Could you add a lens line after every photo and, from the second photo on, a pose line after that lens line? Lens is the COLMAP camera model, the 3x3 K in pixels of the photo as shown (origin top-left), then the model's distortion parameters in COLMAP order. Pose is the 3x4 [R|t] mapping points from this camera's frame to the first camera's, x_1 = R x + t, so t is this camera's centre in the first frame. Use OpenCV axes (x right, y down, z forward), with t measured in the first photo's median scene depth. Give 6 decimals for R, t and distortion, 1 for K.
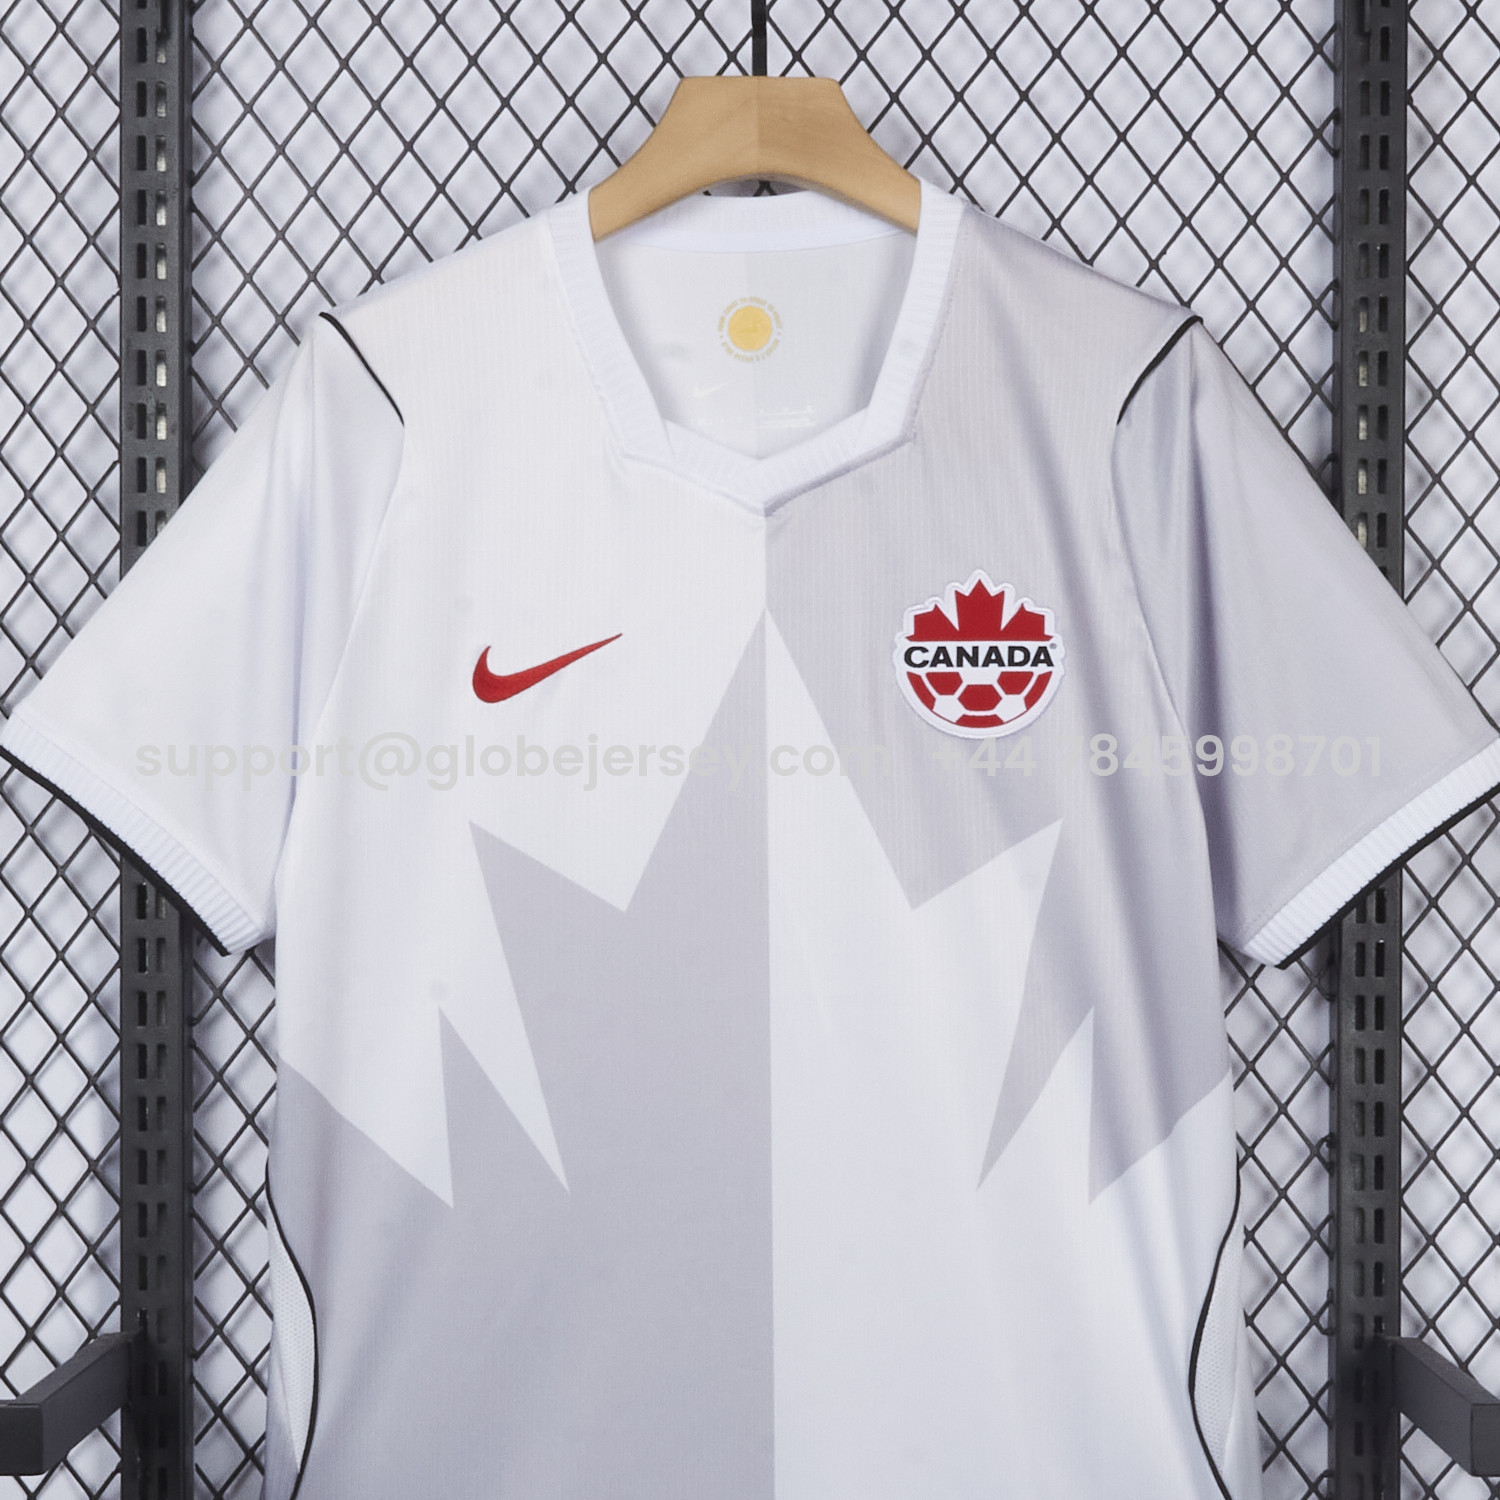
lens RADIAL K [[3472.3, 0, 751.2], [0, 3472.3, 759.0], [0, 0, 1]] dist [0.021098, 0.000000]
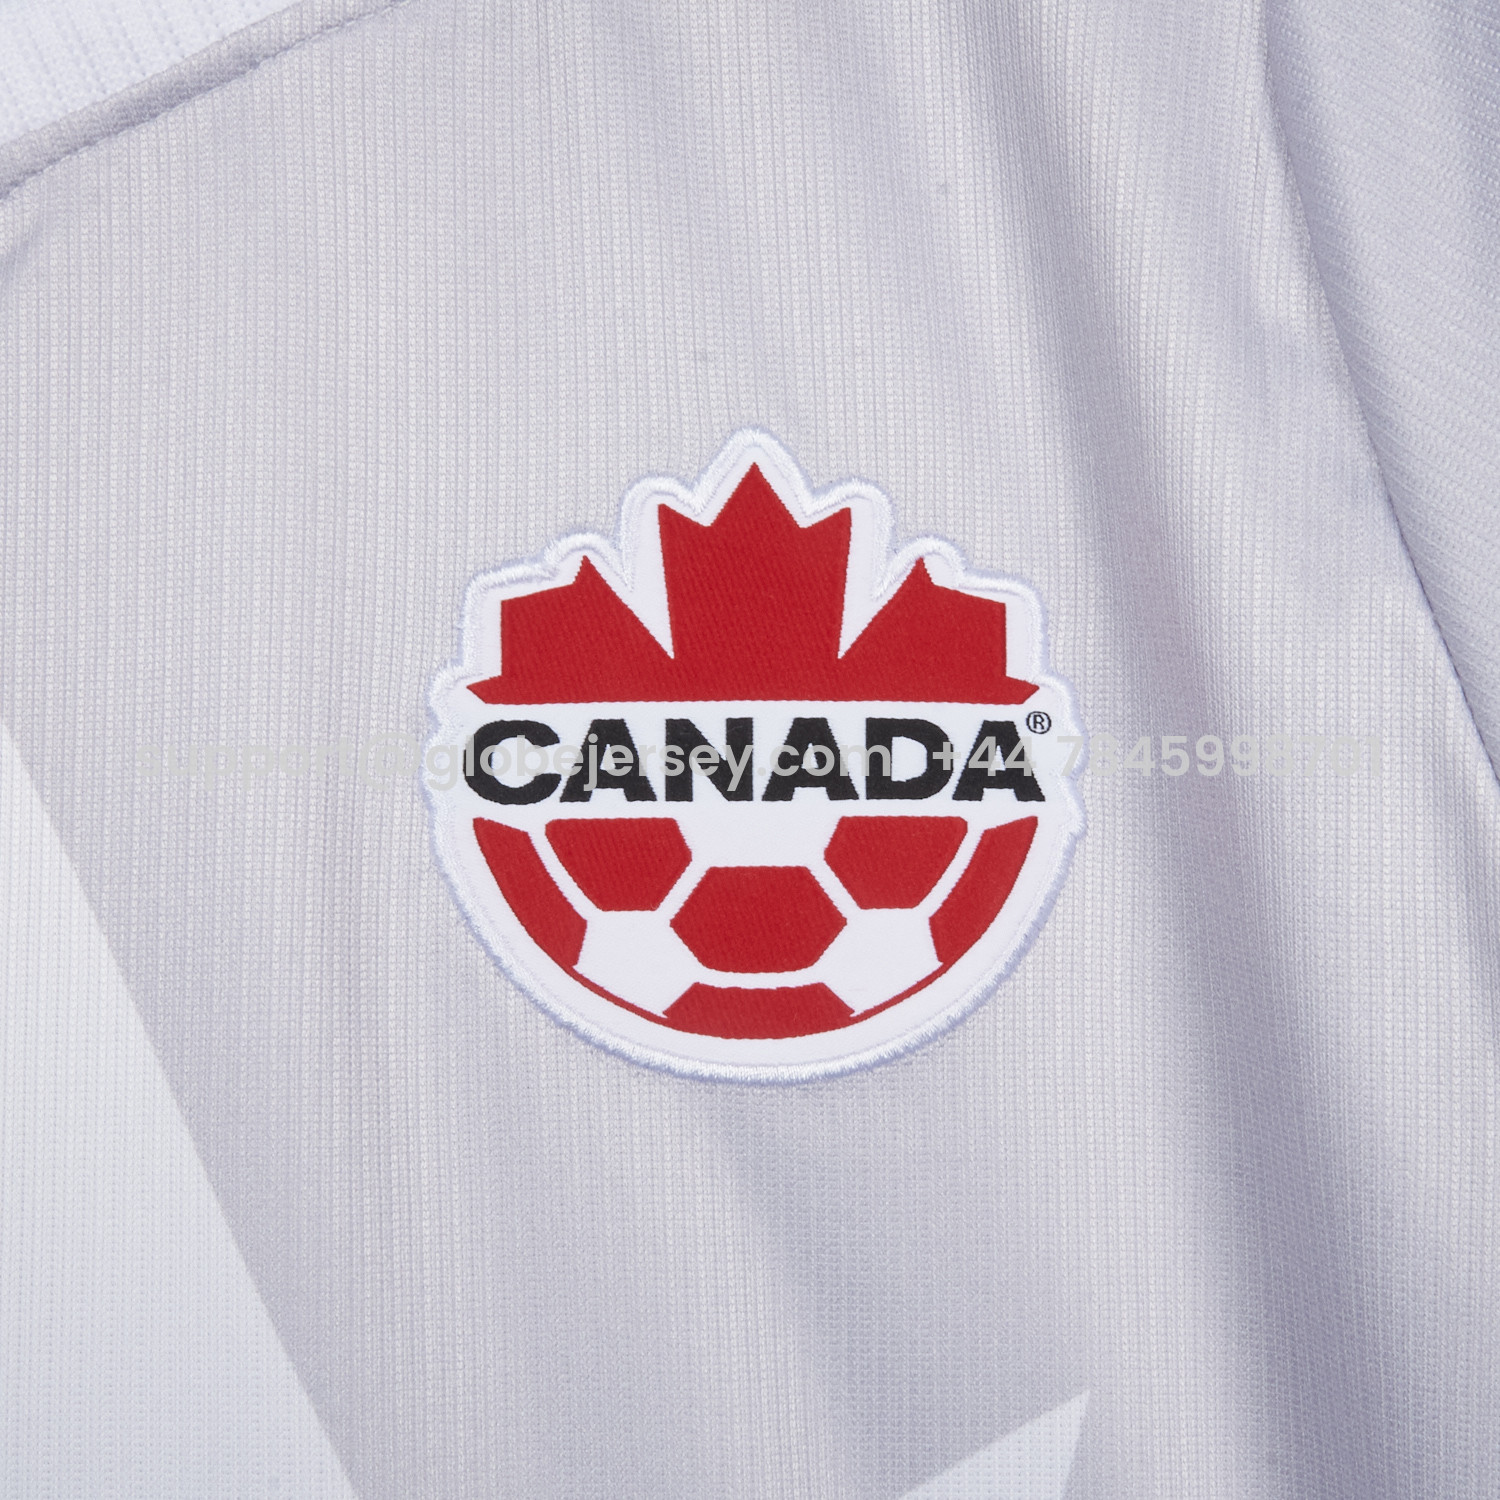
lens RADIAL K [[3472.3, 0, 653.5], [0, 3472.3, 831.1], [0, 0, 1]] dist [0.021098, 0.000000]
pose [[0.999806, -0.003243, 0.019449, 0.052225], [0.004538, 0.997745, -0.066960, -0.006944], [-0.019188, 0.067035, 0.997566, 0.731396]]
